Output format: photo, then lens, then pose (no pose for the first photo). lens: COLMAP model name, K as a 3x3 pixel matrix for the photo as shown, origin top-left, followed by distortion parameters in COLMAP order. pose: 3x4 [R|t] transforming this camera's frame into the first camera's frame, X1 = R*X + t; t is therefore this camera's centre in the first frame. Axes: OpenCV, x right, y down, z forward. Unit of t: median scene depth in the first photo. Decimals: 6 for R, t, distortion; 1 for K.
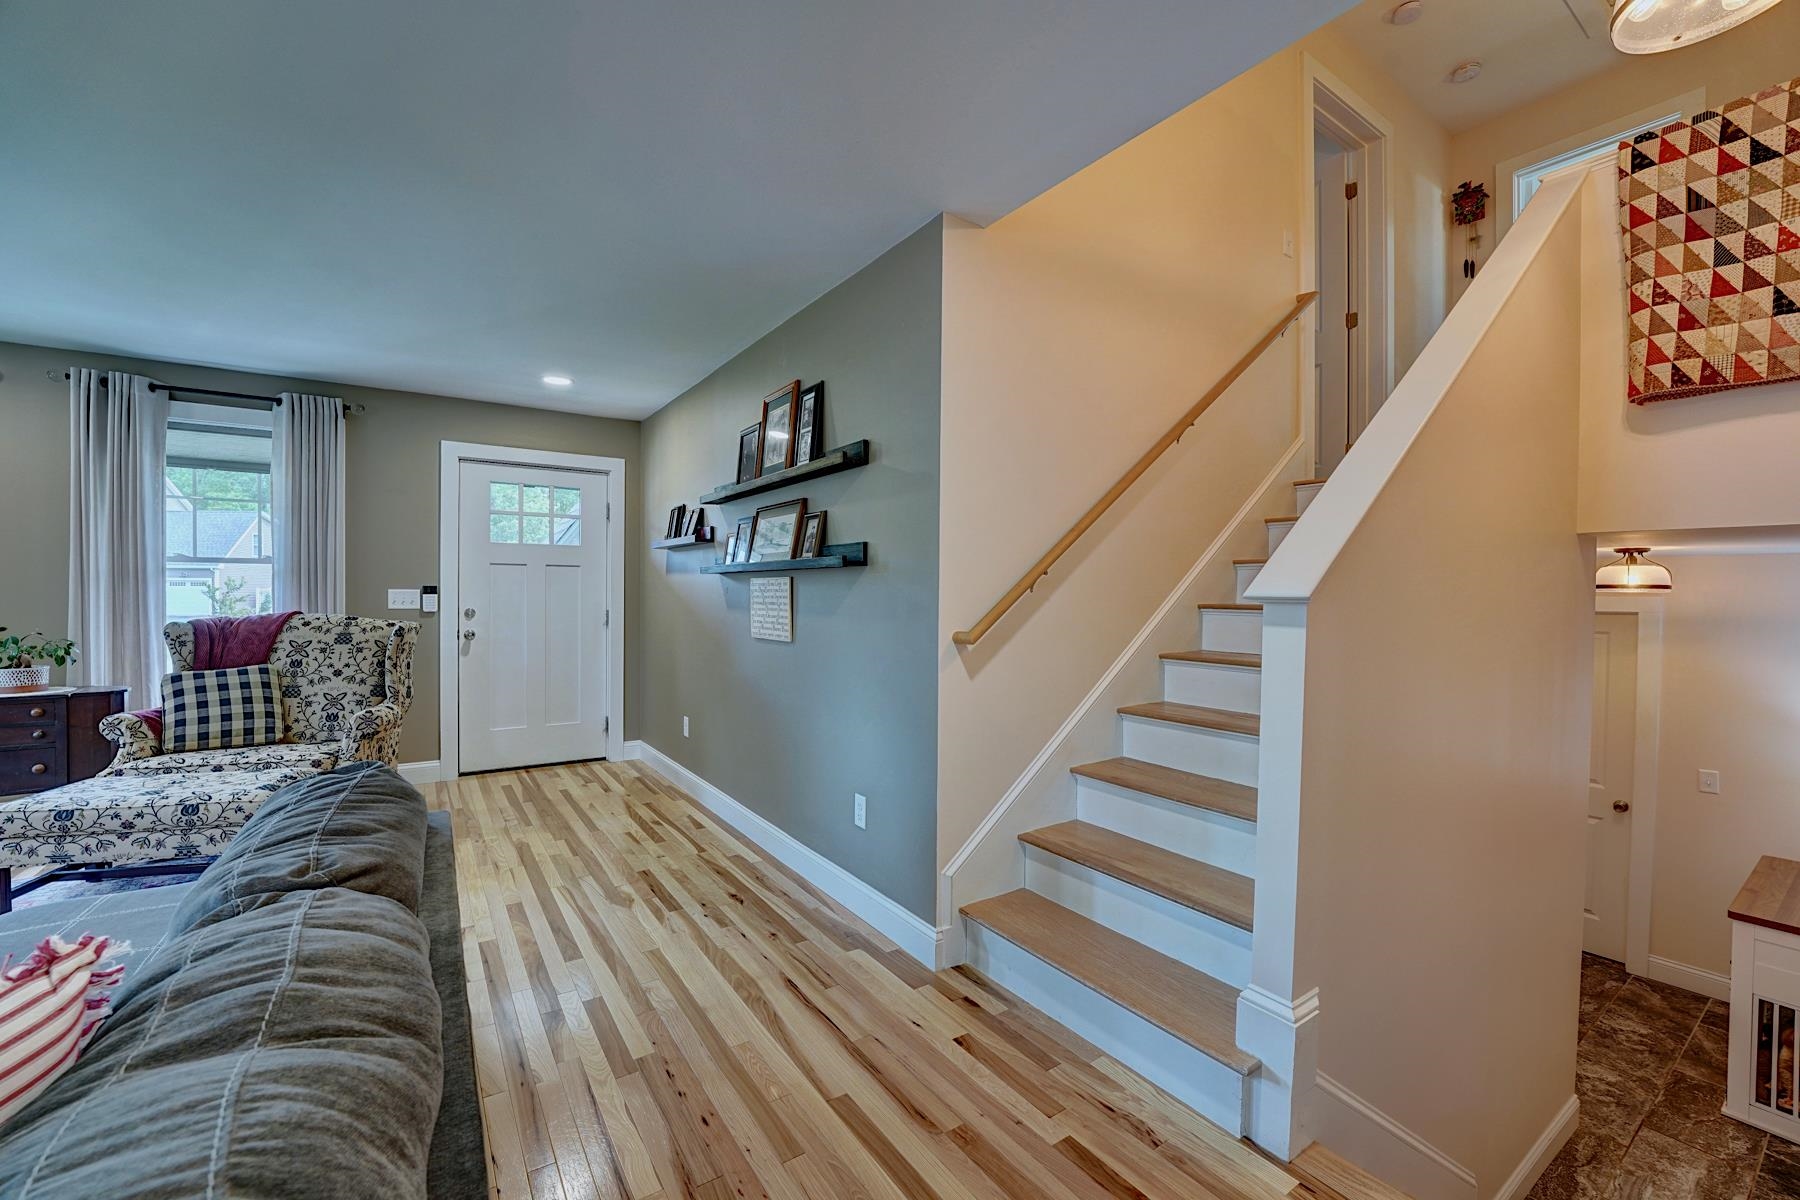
lens RADIAL K [[725.5, 0, 884.2], [0, 725.5, 599.3], [0, 0, 1]] dist [-0.024216, 0.001130]
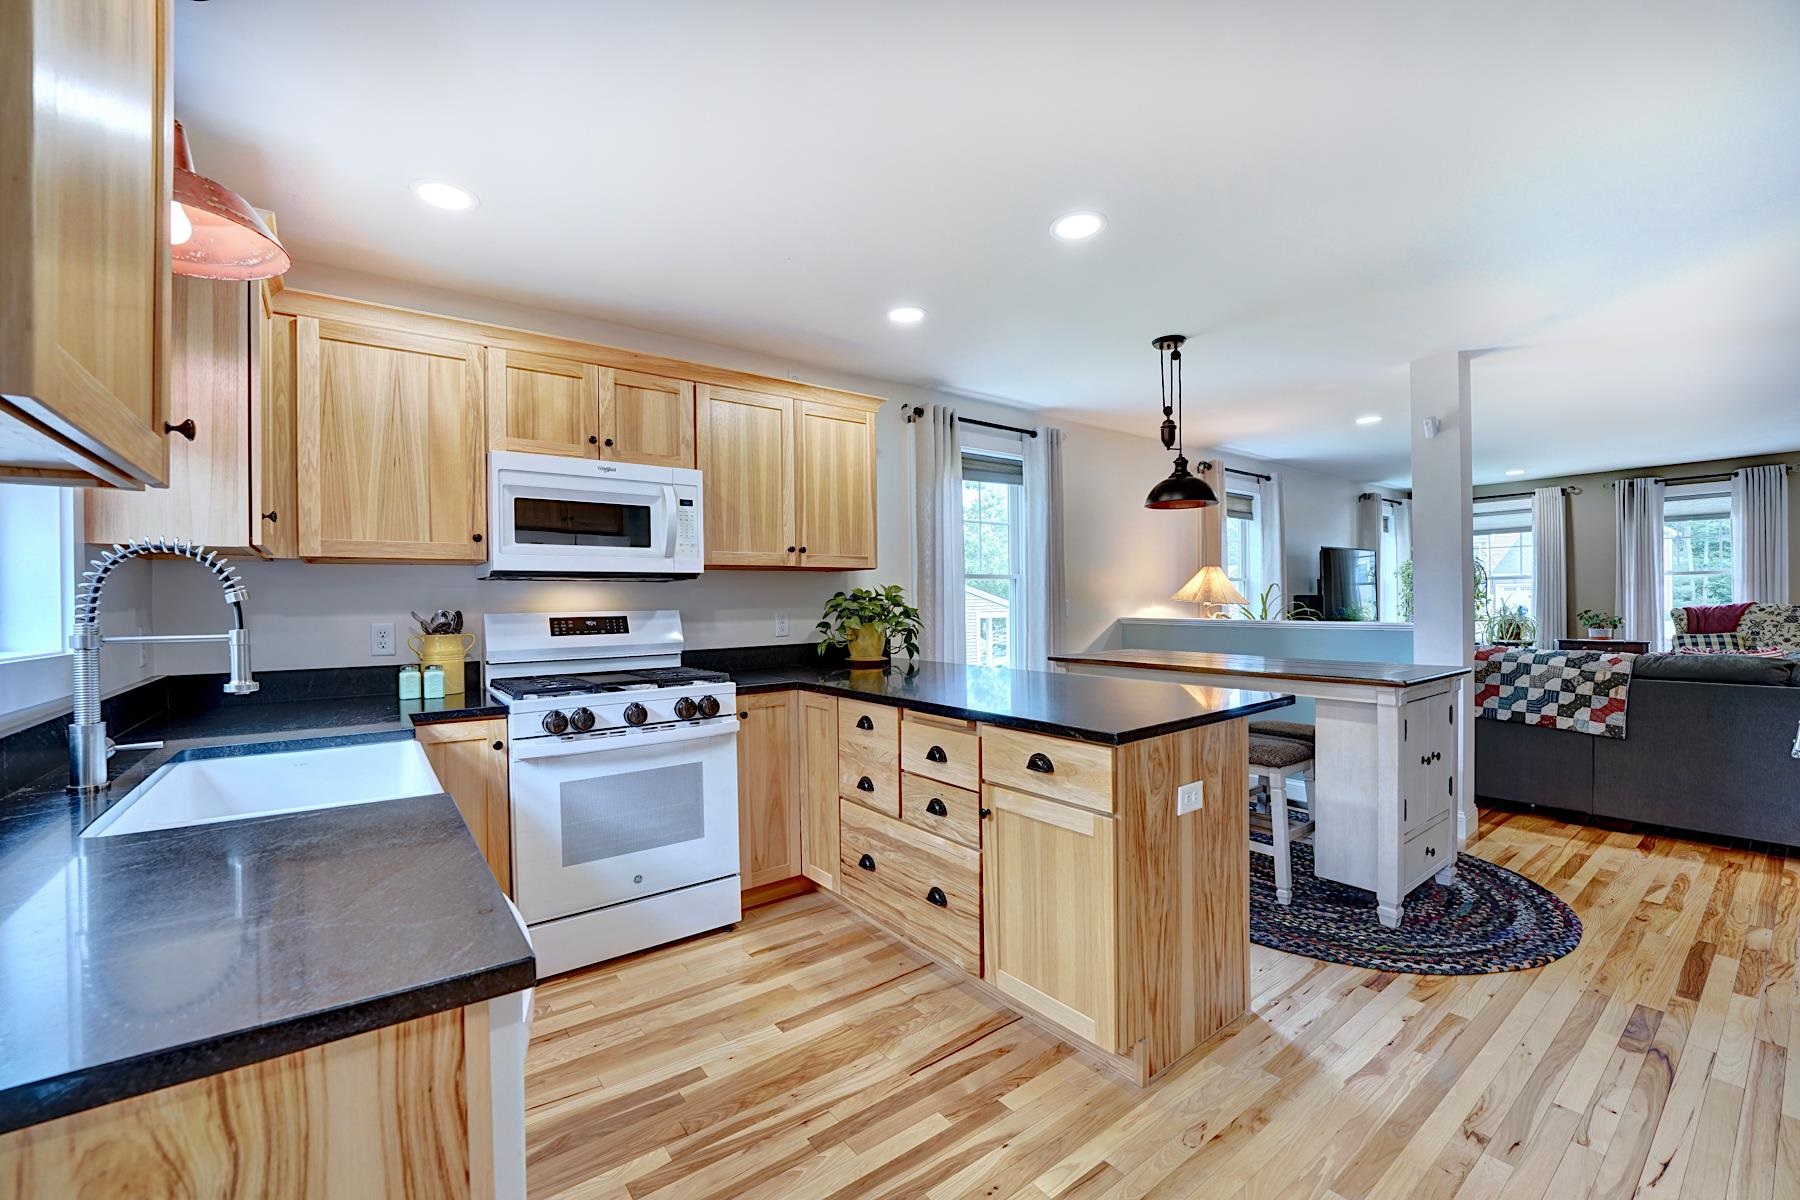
lens RADIAL K [[725.5, 0, 888.1], [0, 725.5, 604.3], [0, 0, 1]] dist [-0.024216, 0.001130]
pose [[0.047713, -0.007016, -0.998836, 0.701534], [0.001631, 0.999975, -0.006946, 0.030278], [0.998860, -0.001298, 0.047723, -1.083359]]
